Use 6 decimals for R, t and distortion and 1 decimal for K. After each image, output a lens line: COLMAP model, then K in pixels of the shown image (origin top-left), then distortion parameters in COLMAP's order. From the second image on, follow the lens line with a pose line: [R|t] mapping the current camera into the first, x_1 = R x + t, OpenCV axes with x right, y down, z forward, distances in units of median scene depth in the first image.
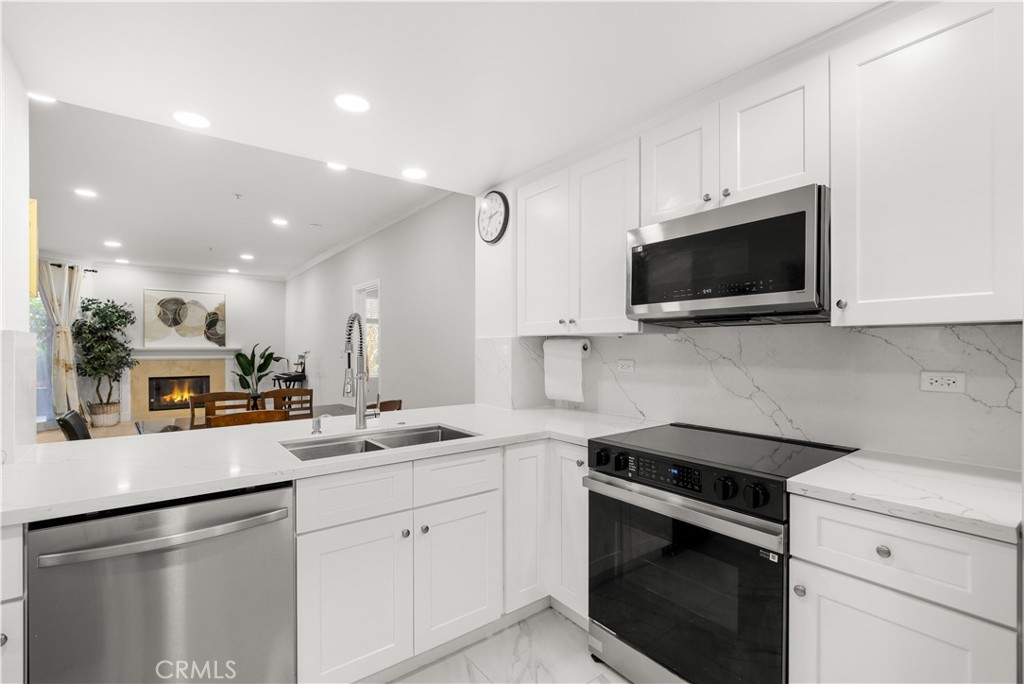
lens RADIAL K [[454.5, 0, 509.6], [0, 454.5, 350.9], [0, 0, 1]] dist [-0.001081, -0.000235]
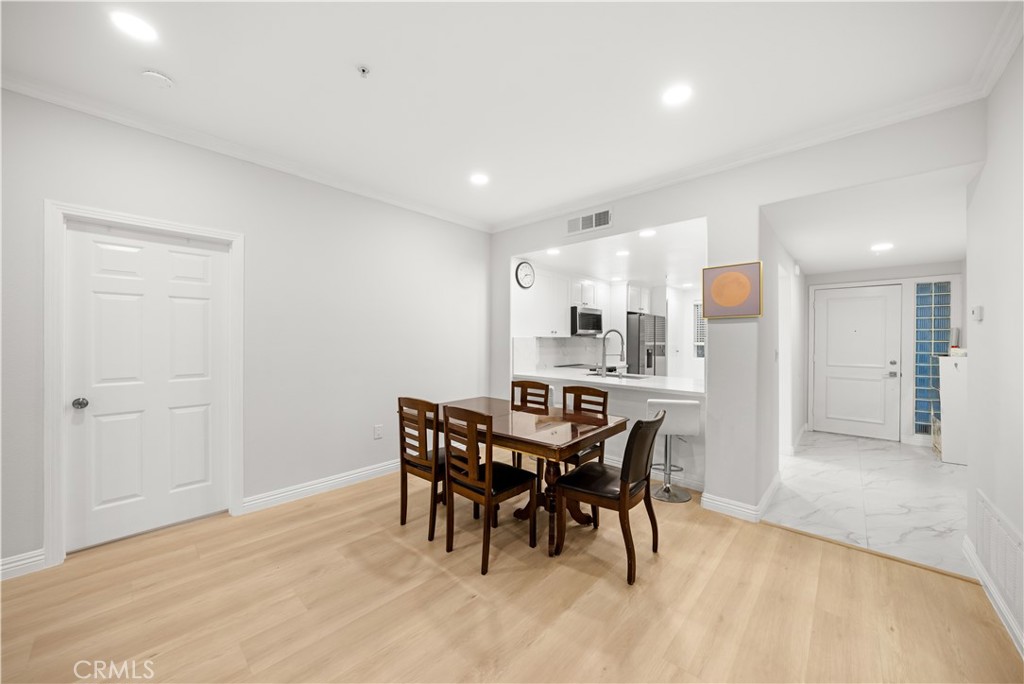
lens RADIAL K [[382.4, 0, 512.0], [0, 382.4, 342.0], [0, 0, 1]] dist [0.000553, 0.000067]
pose [[-0.171255, -0.003252, 0.985221, -2.425219], [0.005246, 0.999977, 0.004212, -0.024595], [-0.985213, 0.005890, -0.171234, 1.972268]]
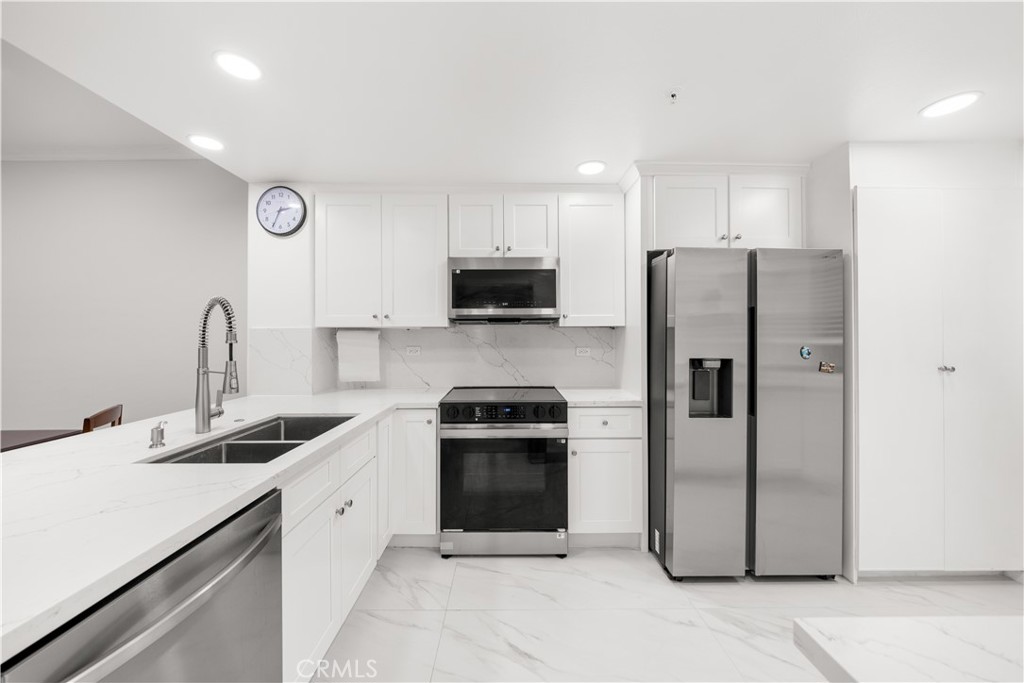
lens RADIAL K [[363.9, 0, 510.0], [0, 363.9, 334.8], [0, 0, 1]] dist [0.000713, 0.000012]
pose [[0.605225, 0.004236, 0.796043, -0.562219], [0.009167, 0.999882, -0.012291, 0.001651], [-0.796001, 0.014736, 0.605115, 0.136046]]
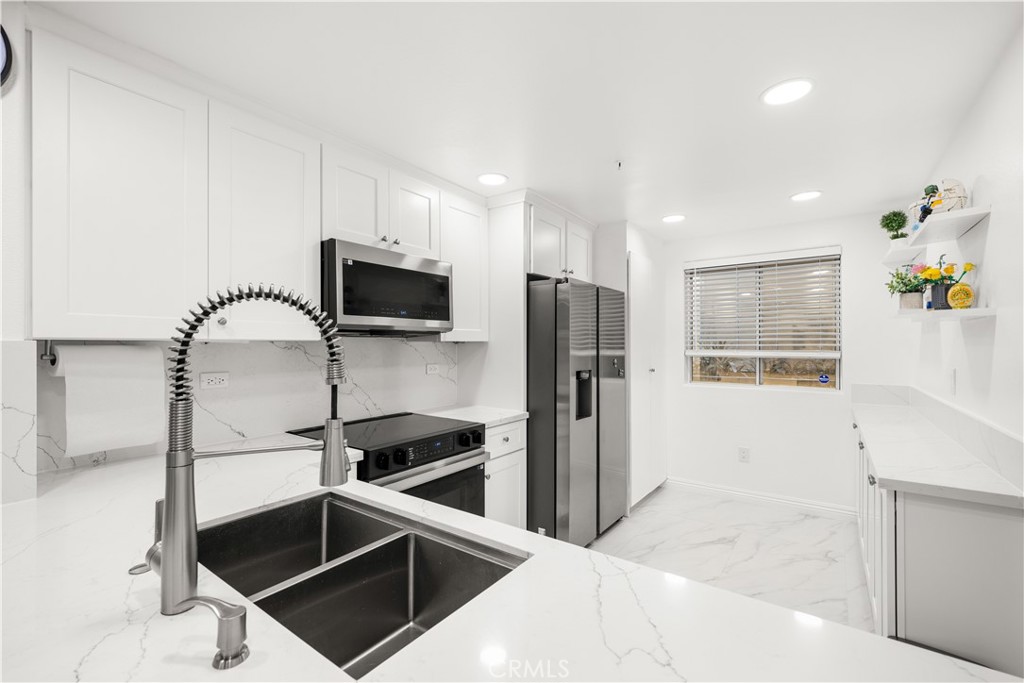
lens RADIAL K [[432.7, 0, 512.0], [0, 432.7, 341.5], [0, 0, 1]] dist [0.001474, 0.000180]
pose [[-0.275741, 0.006730, 0.961209, -0.771481], [0.010040, 0.999941, -0.004121, -0.032771], [-0.961180, 0.008514, -0.275792, 0.908859]]
